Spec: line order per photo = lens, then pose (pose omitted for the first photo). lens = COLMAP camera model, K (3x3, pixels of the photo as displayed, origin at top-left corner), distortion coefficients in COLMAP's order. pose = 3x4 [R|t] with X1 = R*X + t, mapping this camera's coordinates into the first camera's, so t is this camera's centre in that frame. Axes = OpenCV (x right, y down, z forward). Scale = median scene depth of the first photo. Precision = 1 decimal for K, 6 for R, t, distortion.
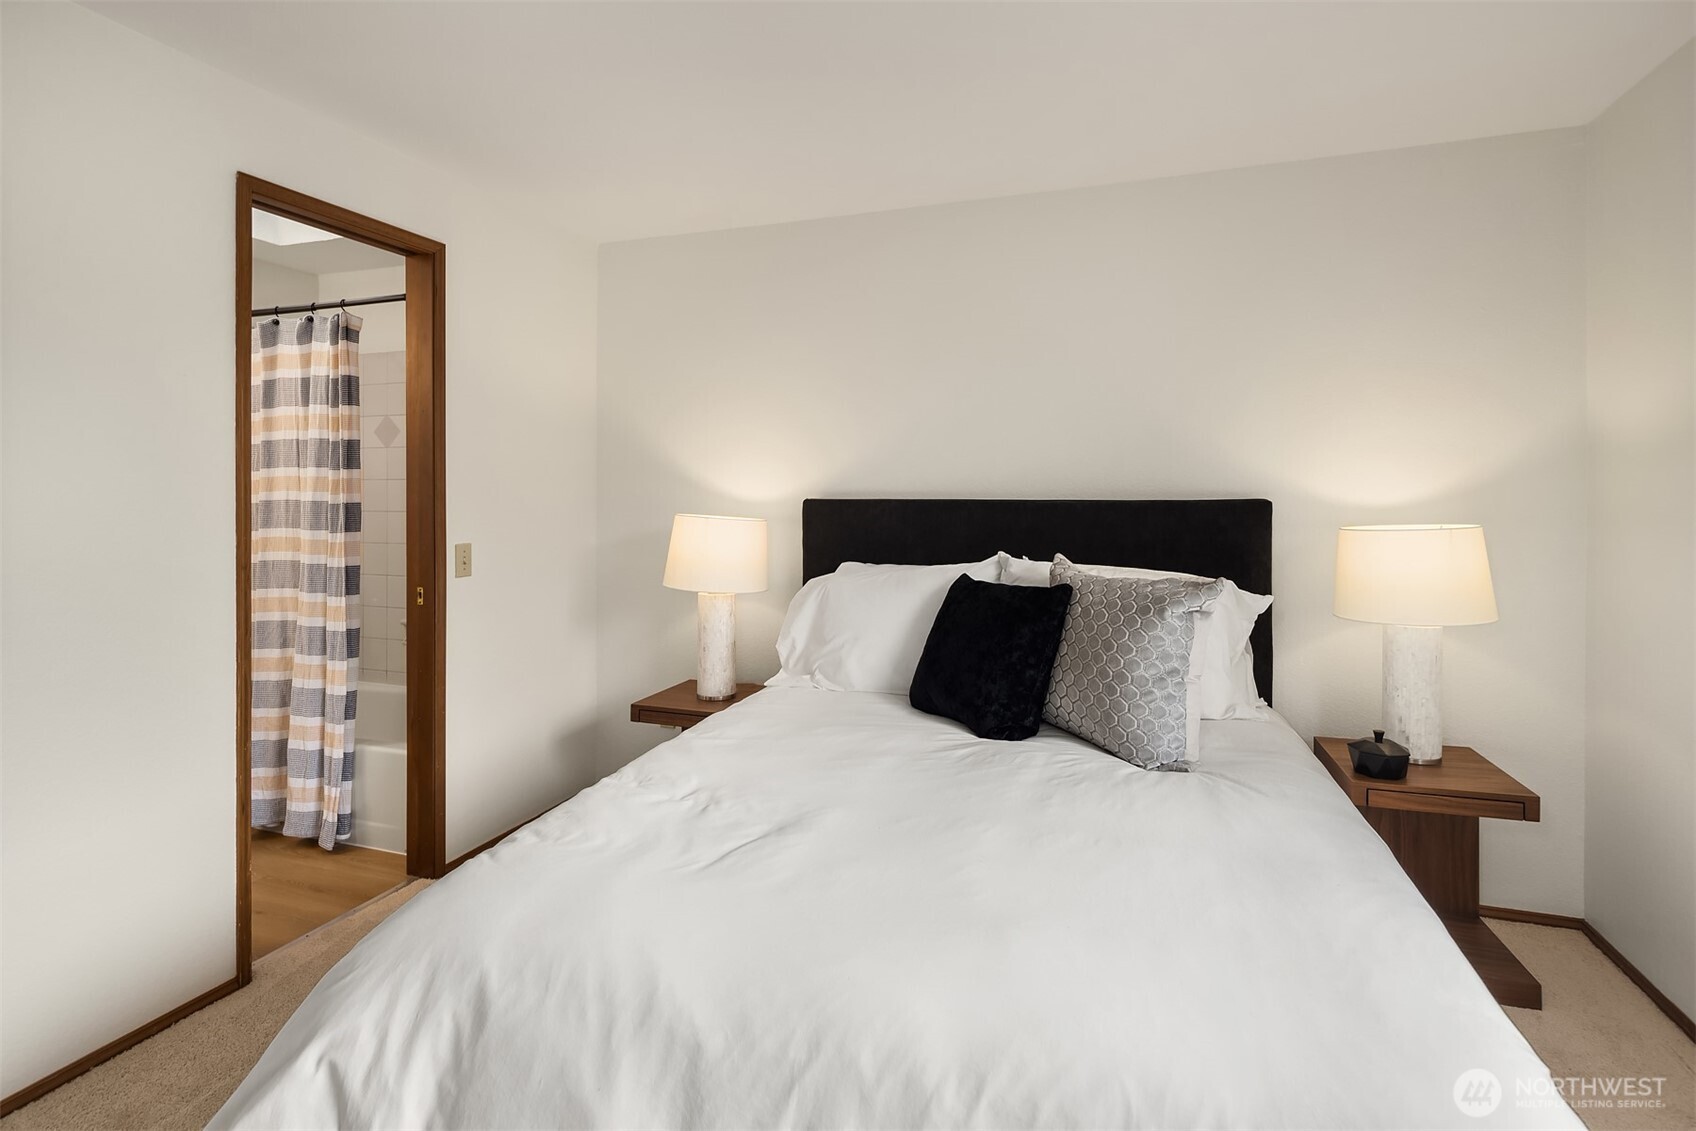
lens RADIAL K [[833.0, 0, 930.1], [0, 833.0, 496.7], [0, 0, 1]] dist [0.002406, -0.004432]
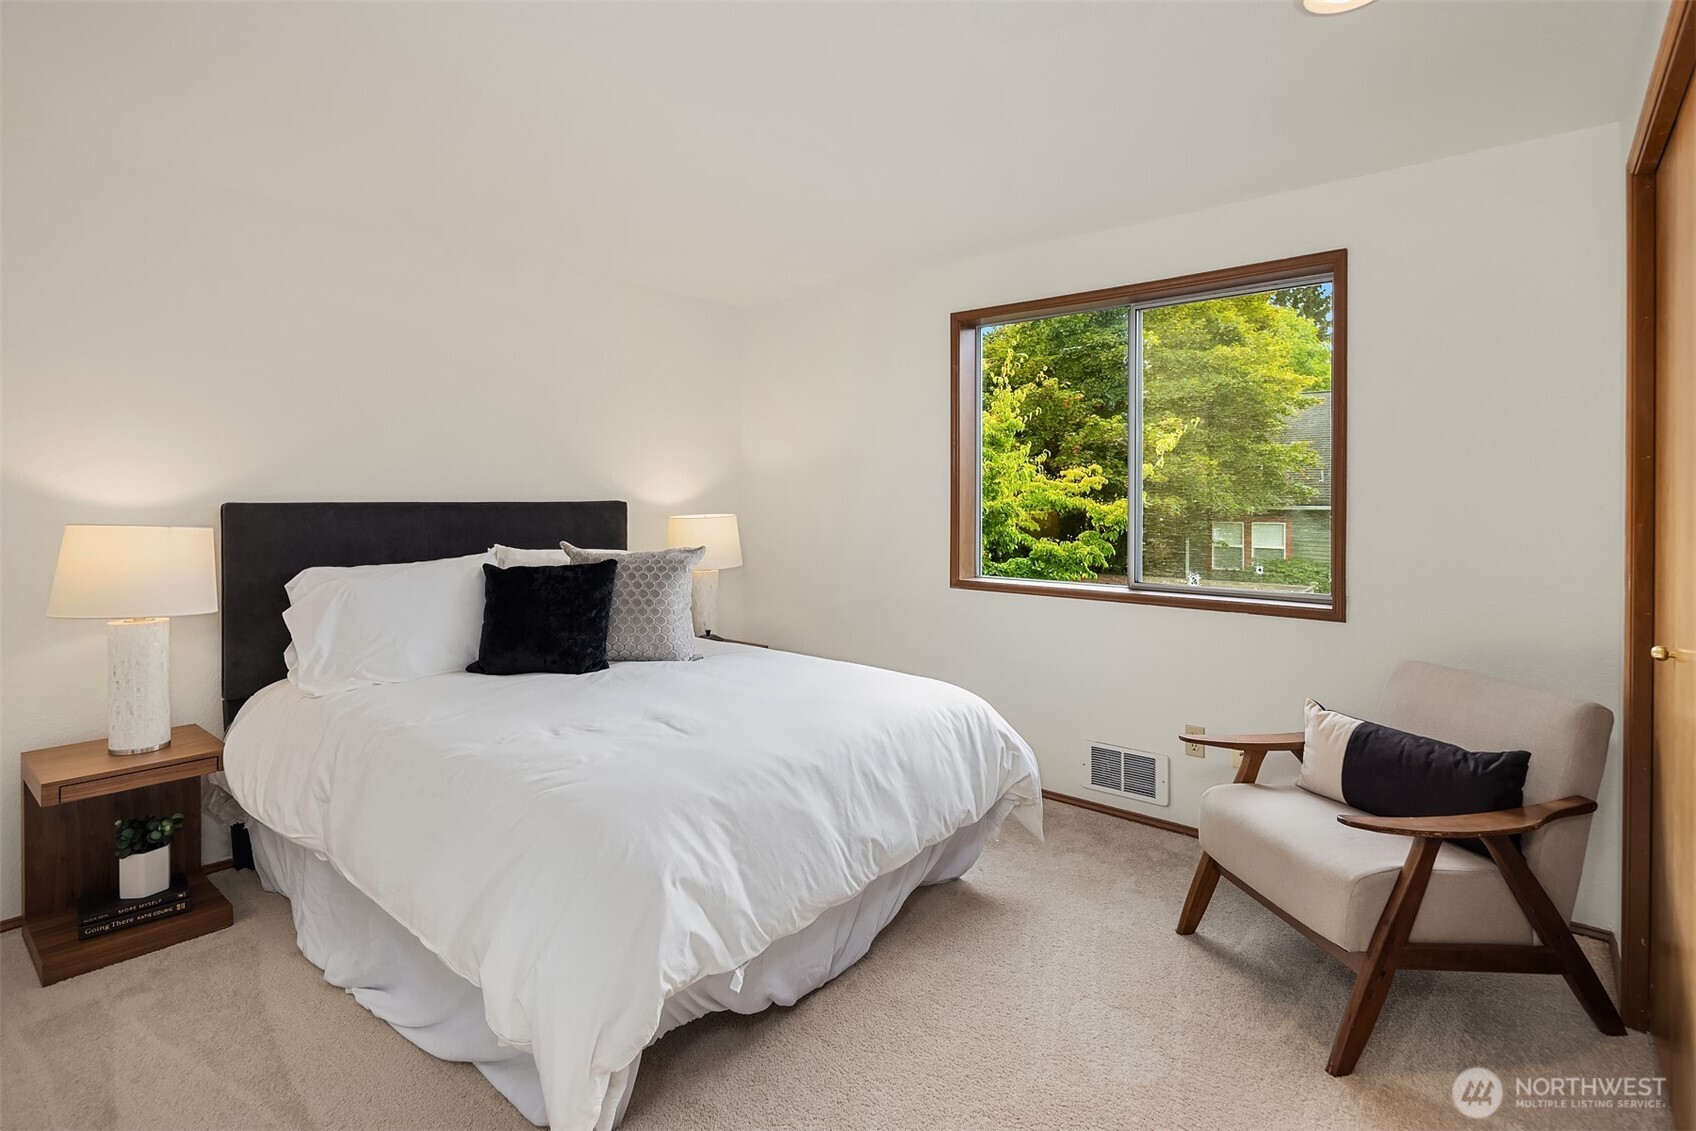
lens RADIAL K [[833.0, 0, 840.9], [0, 833.0, 502.5], [0, 0, 1]] dist [0.002406, -0.004432]
pose [[0.354128, -0.007211, 0.935169, -1.144895], [0.003703, 0.999973, 0.006308, -0.002622], [-0.935189, 0.001229, 0.354146, 0.113961]]
